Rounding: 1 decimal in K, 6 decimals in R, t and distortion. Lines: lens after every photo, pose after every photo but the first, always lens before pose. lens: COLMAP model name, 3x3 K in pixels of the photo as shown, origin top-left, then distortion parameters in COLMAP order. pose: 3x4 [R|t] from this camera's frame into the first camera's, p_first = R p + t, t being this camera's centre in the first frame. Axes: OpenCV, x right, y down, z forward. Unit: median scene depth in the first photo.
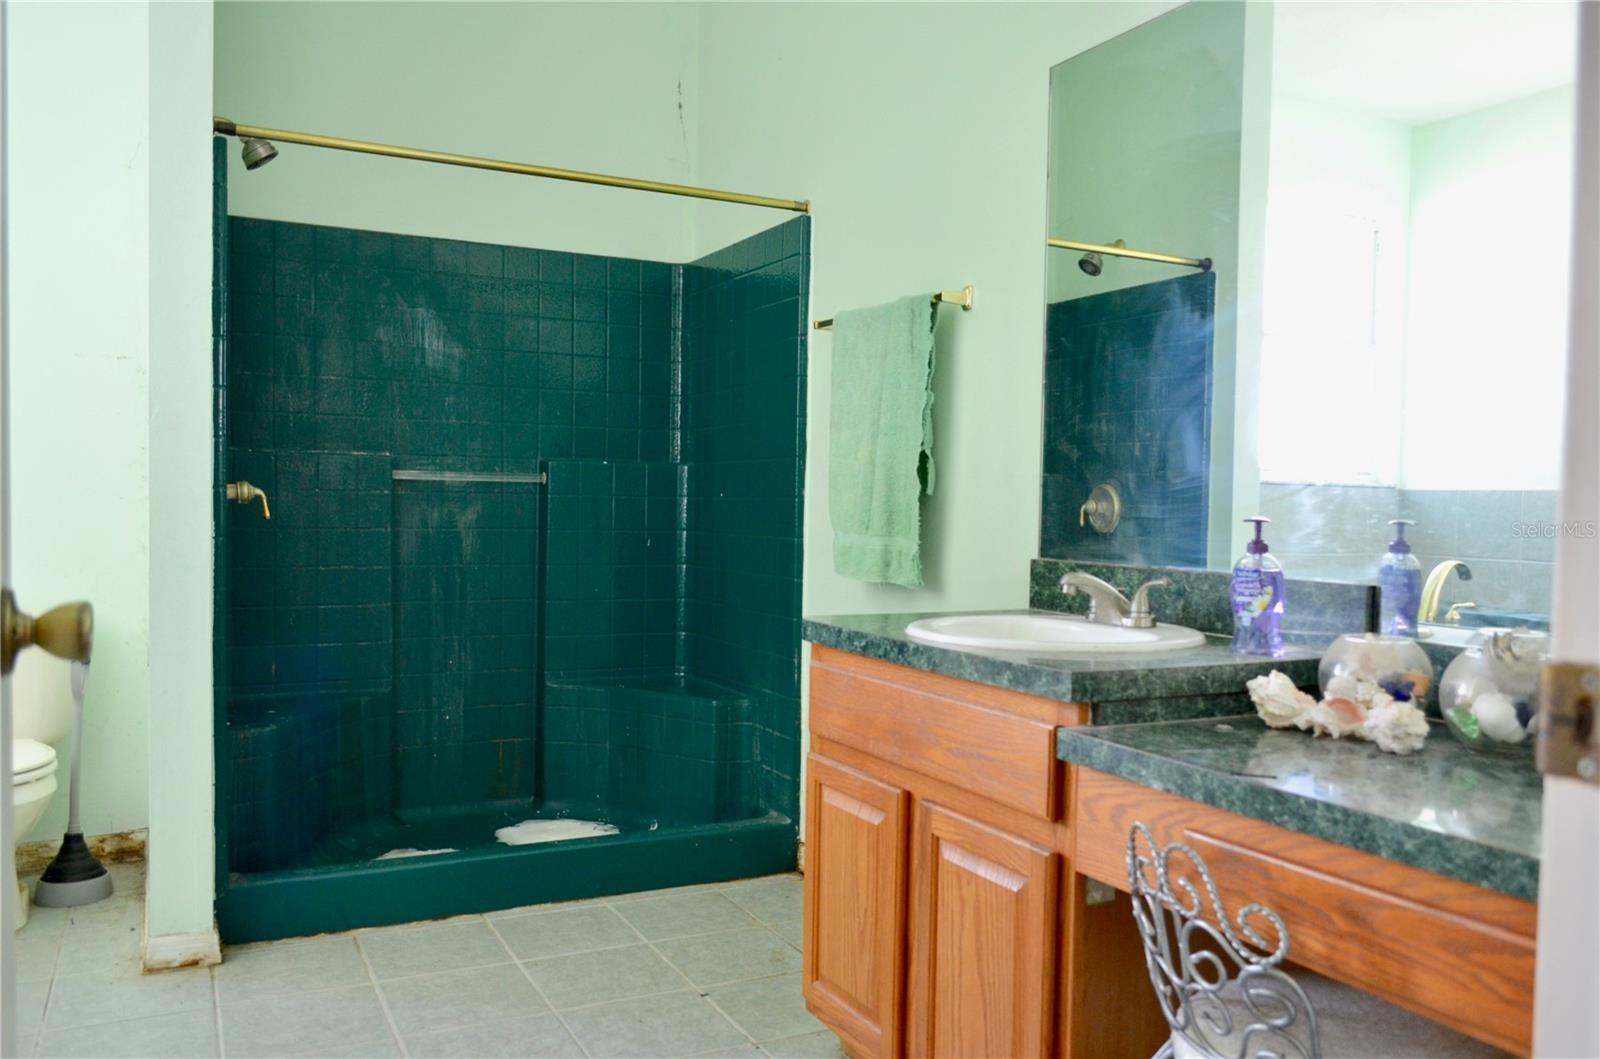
lens RADIAL K [[1239.5, 0, 811.9], [0, 1239.5, 548.2], [0, 0, 1]] dist [-0.009887, 0.003582]
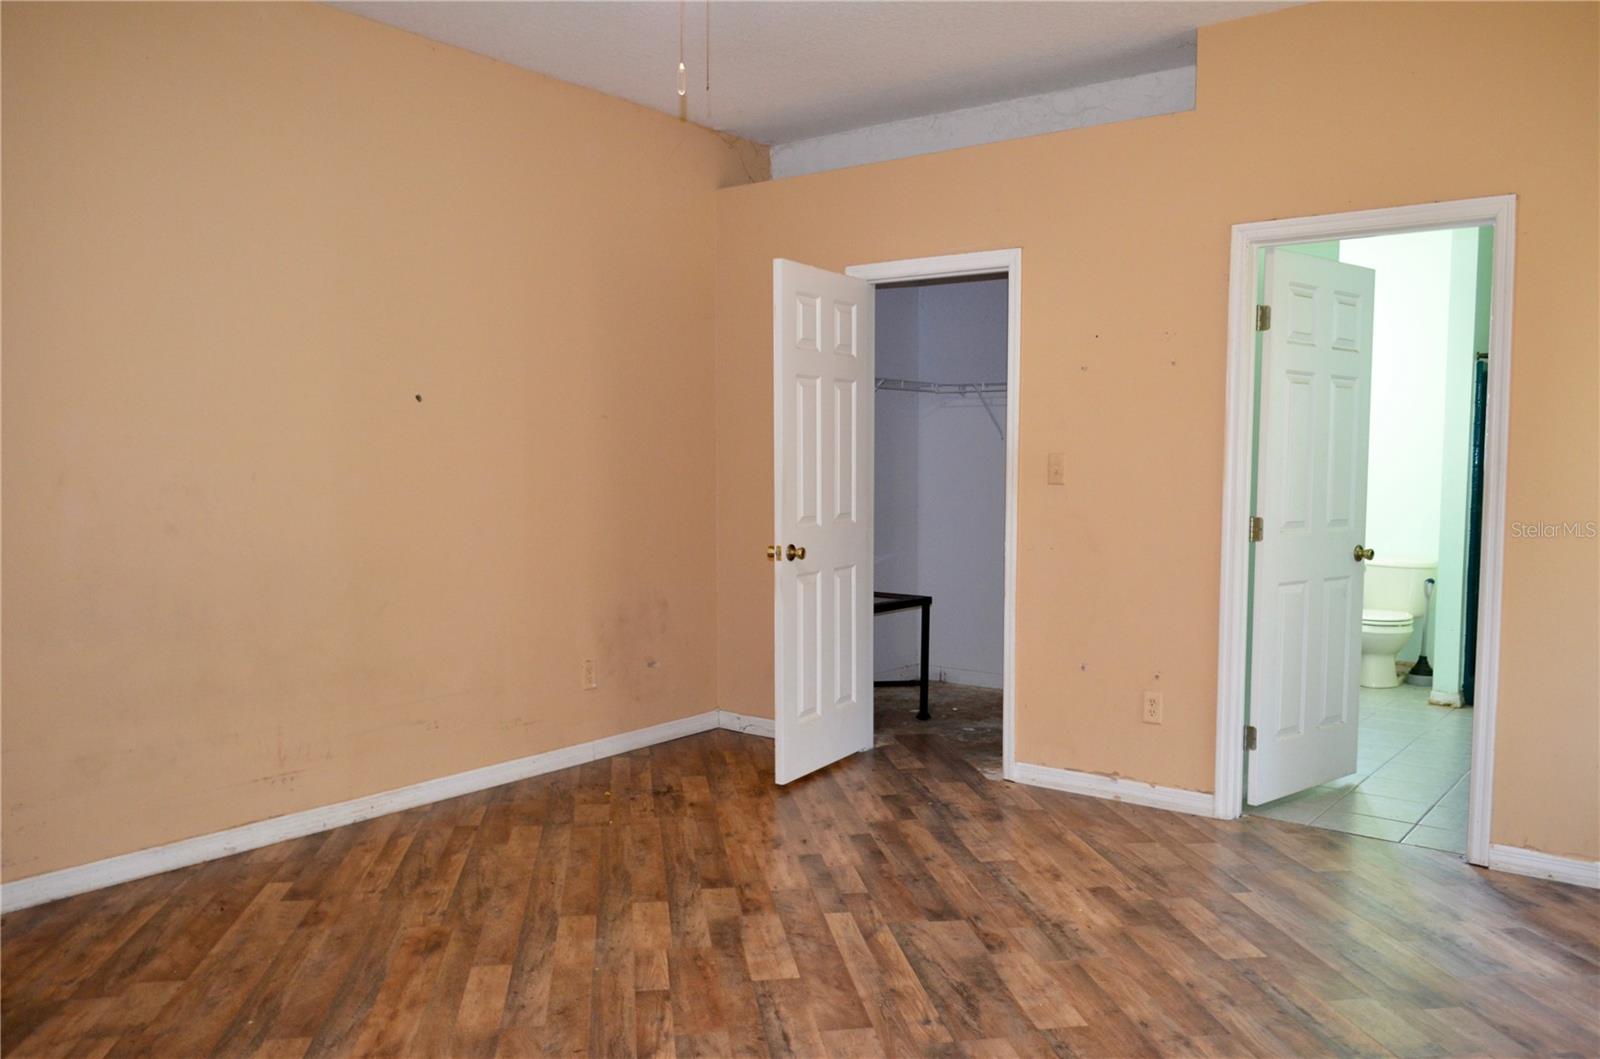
lens RADIAL K [[1239.5, 0, 811.9], [0, 1239.5, 548.2], [0, 0, 1]] dist [-0.009887, 0.003582]
pose [[0.427094, 0.051186, -0.902757, 1.089779], [-0.026360, 0.998677, 0.044153, -0.042553], [0.903823, 0.004939, 0.427878, -1.116037]]
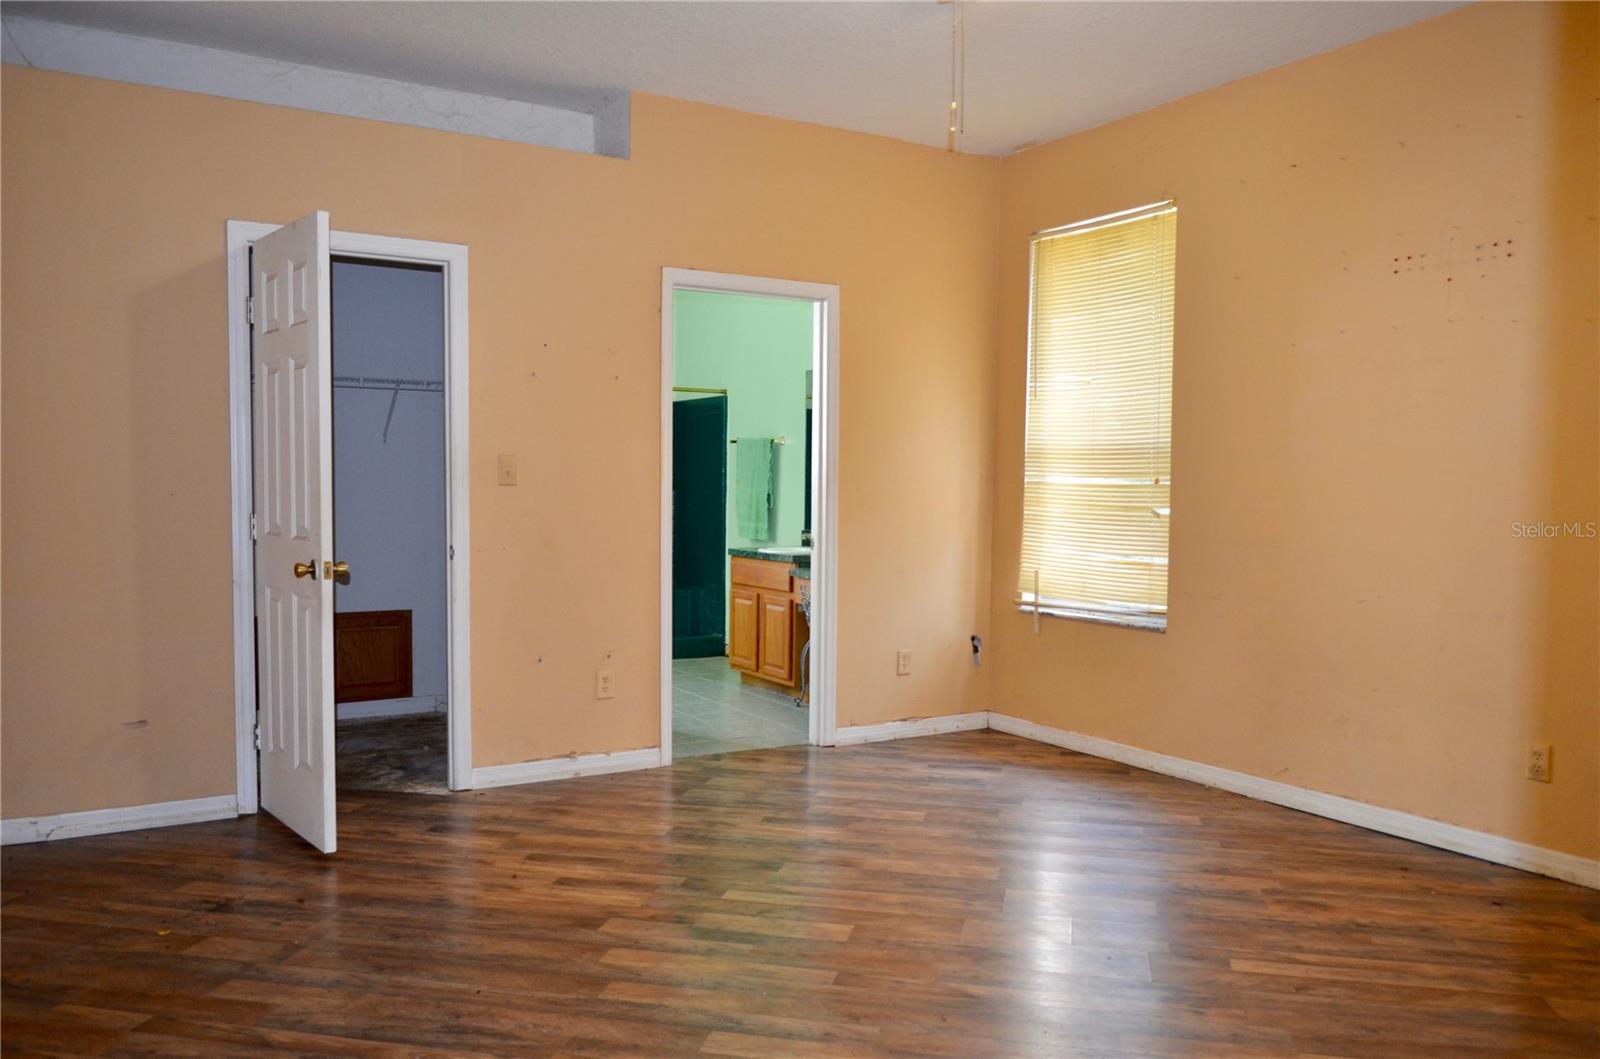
lens RADIAL K [[1239.5, 0, 811.9], [0, 1239.5, 548.2], [0, 0, 1]] dist [-0.009887, 0.003582]
pose [[0.997216, -0.011589, 0.073667, -0.022902], [0.010220, 0.999769, 0.018930, -0.003487], [-0.073869, -0.018125, 0.997103, -1.852748]]
